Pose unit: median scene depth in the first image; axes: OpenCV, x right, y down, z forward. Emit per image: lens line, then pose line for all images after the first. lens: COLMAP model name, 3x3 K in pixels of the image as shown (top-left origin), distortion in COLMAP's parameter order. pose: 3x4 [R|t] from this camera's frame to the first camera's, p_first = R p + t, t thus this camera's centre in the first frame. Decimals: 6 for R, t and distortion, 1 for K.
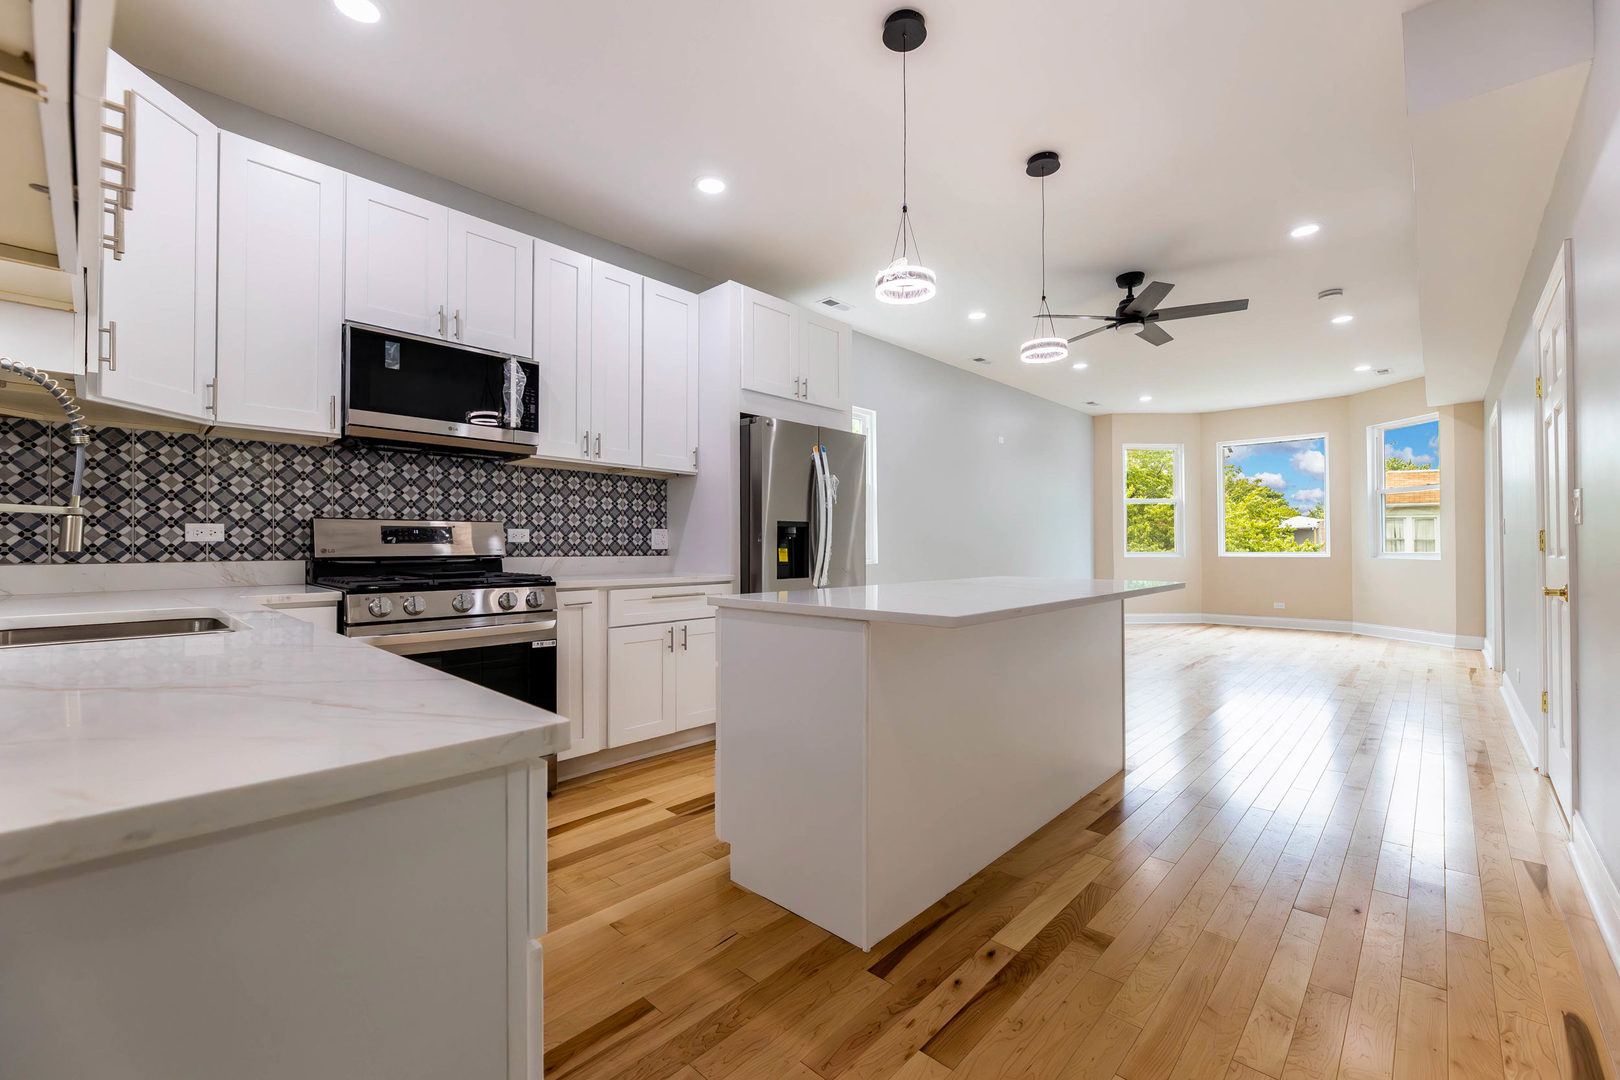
lens RADIAL K [[664.2, 0, 813.9], [0, 664.2, 533.9], [0, 0, 1]] dist [-0.000980, 0.000099]
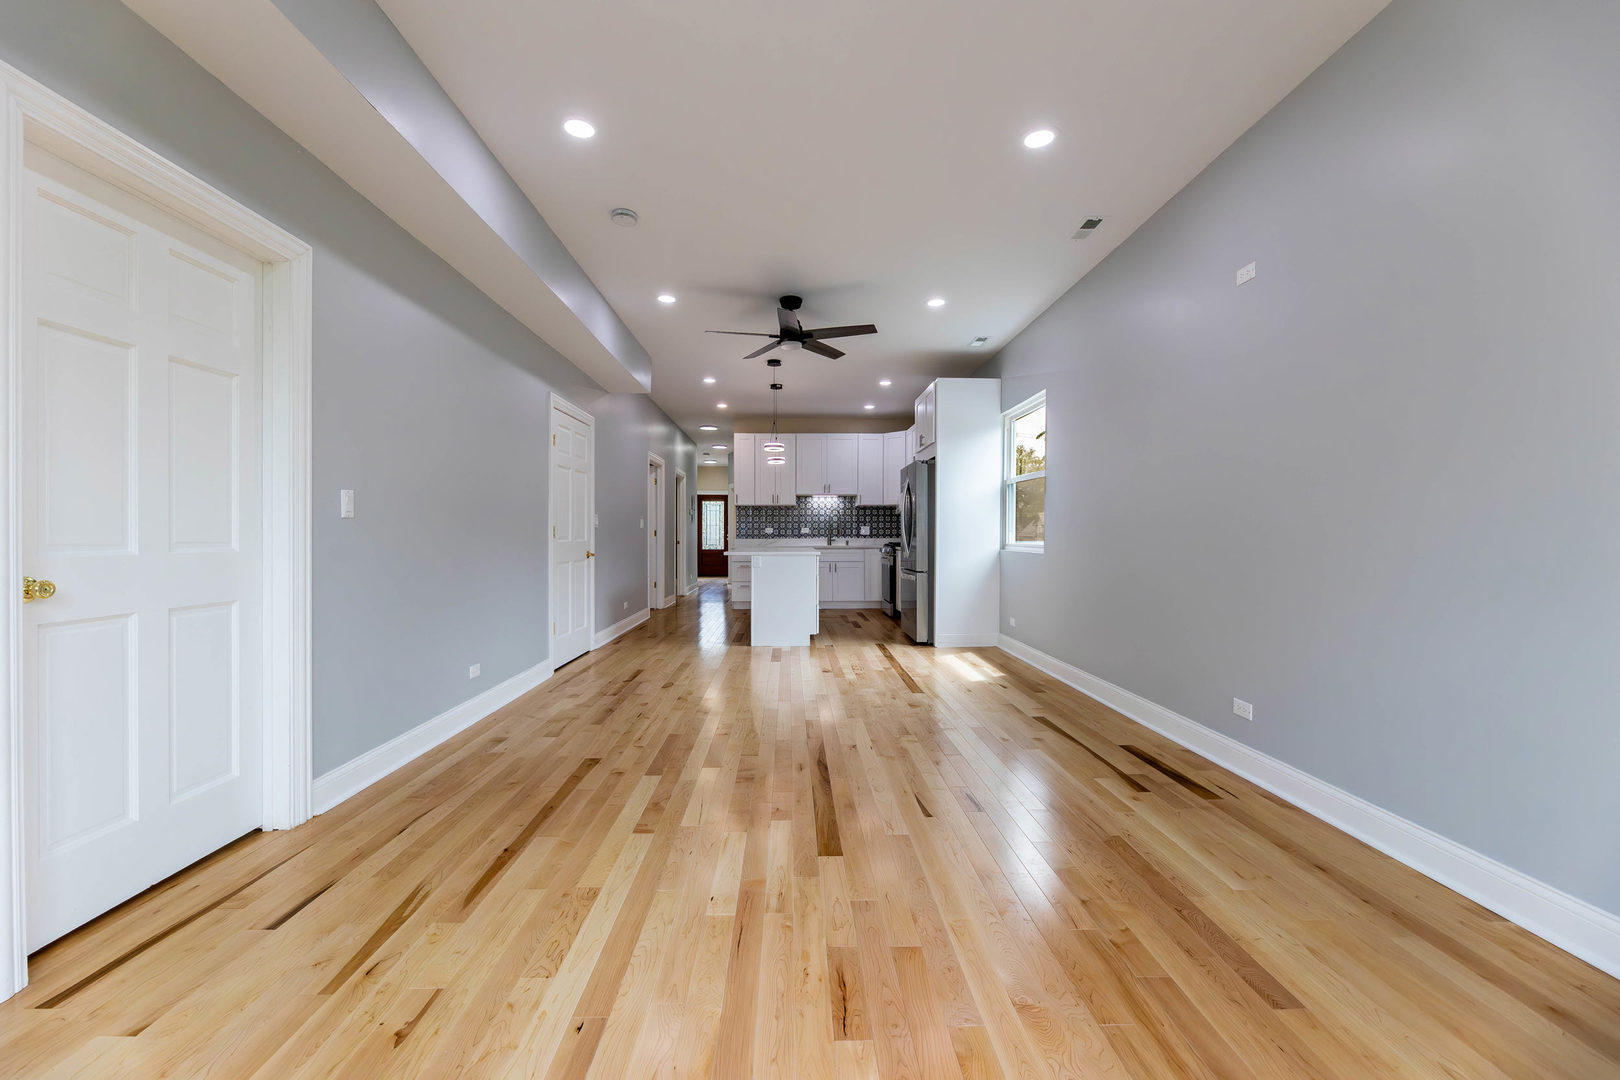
lens RADIAL K [[664.2, 0, 814.0], [0, 664.2, 541.0], [0, 0, 1]] dist [-0.000980, 0.000099]
pose [[-0.704774, 0.009670, -0.709366, 1.805630], [0.016441, 0.999861, -0.002705, 0.046900], [0.709241, -0.013569, -0.704835, 2.622704]]
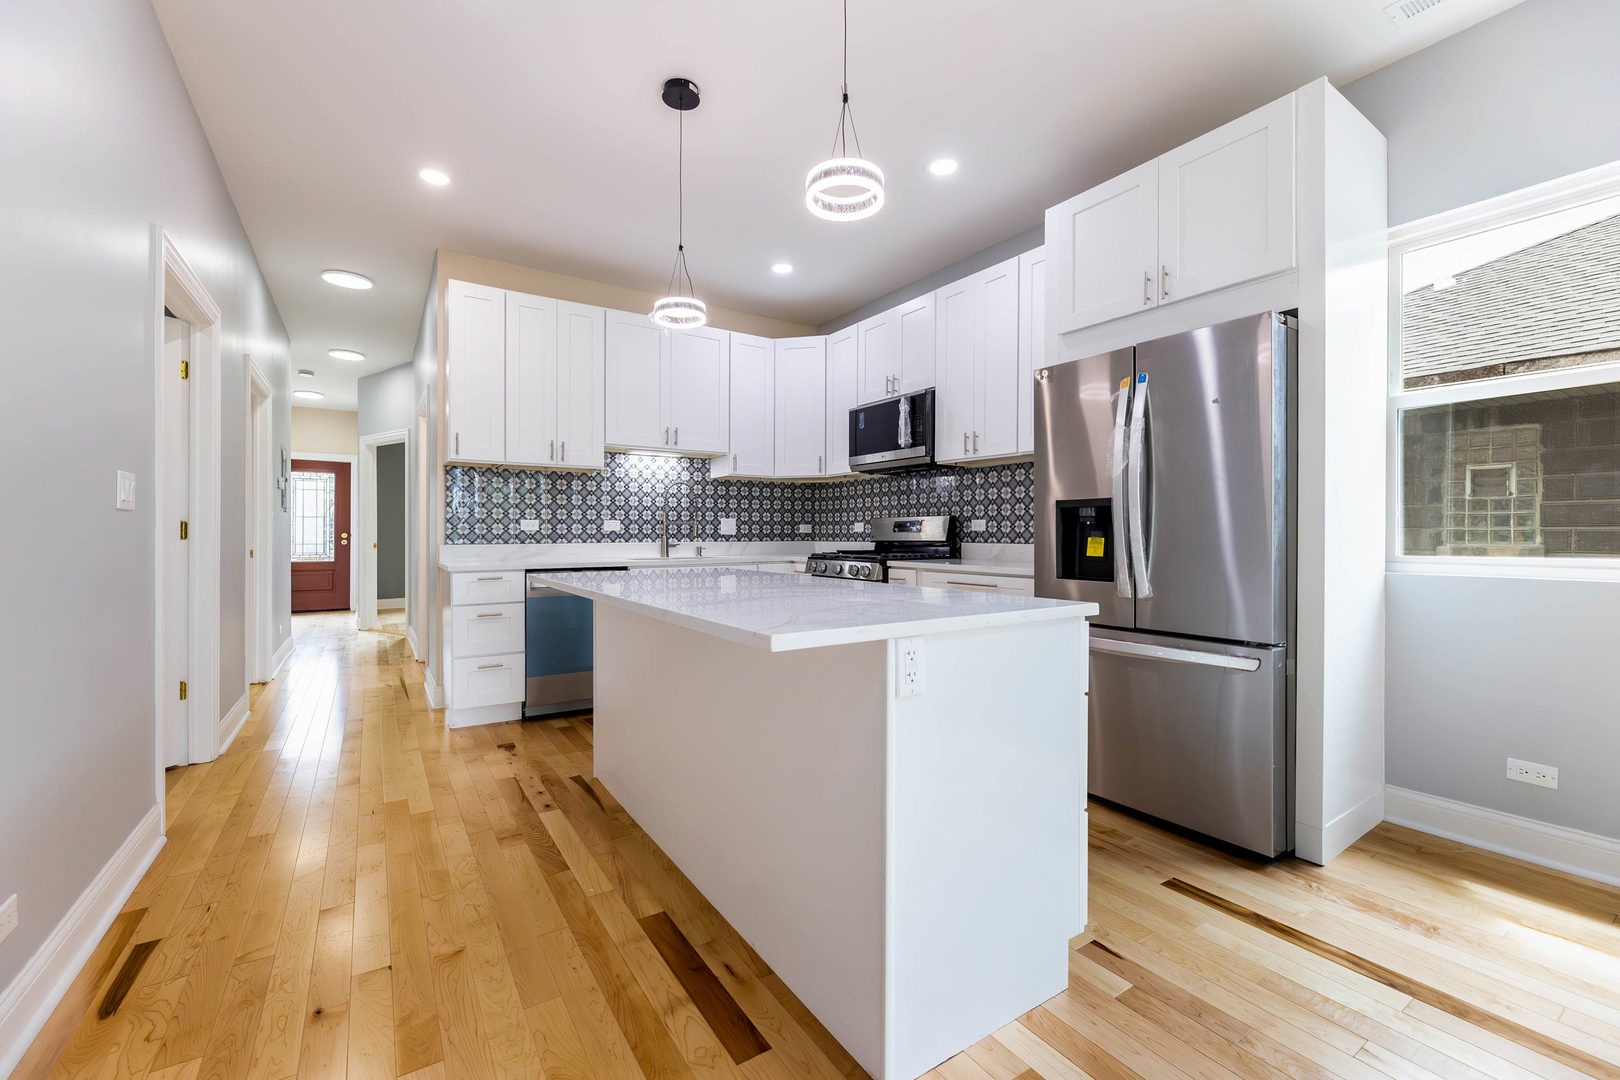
lens RADIAL K [[664.2, 0, 805.7], [0, 664.2, 537.4], [0, 0, 1]] dist [-0.000980, 0.000099]
pose [[-0.242277, 0.006944, -0.970182, 0.891964], [0.019382, 0.999809, 0.002316, 0.017672], [0.970014, -0.018243, -0.242365, 1.094919]]
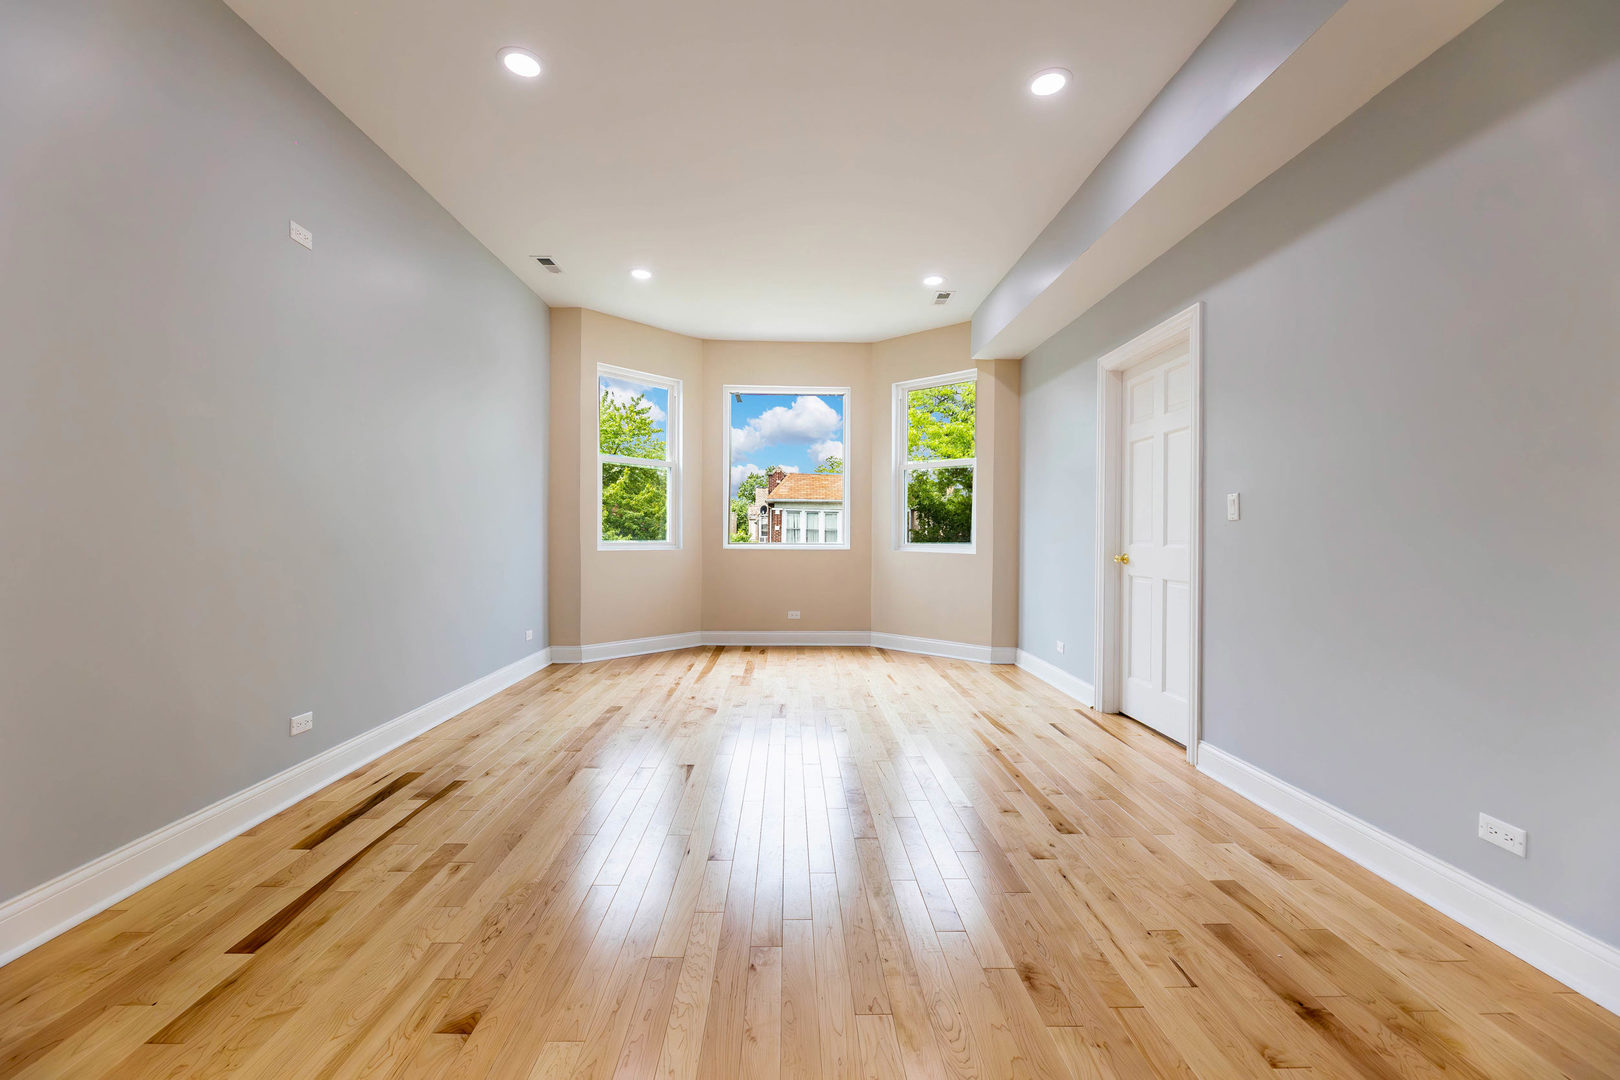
lens RADIAL K [[664.2, 0, 809.7], [0, 664.2, 540.1], [0, 0, 1]] dist [-0.000980, 0.000099]
pose [[0.709390, 0.003349, 0.704808, 0.540904], [-0.025094, 0.999475, 0.020507, 0.026872], [-0.704369, -0.032234, 0.709102, 1.310374]]
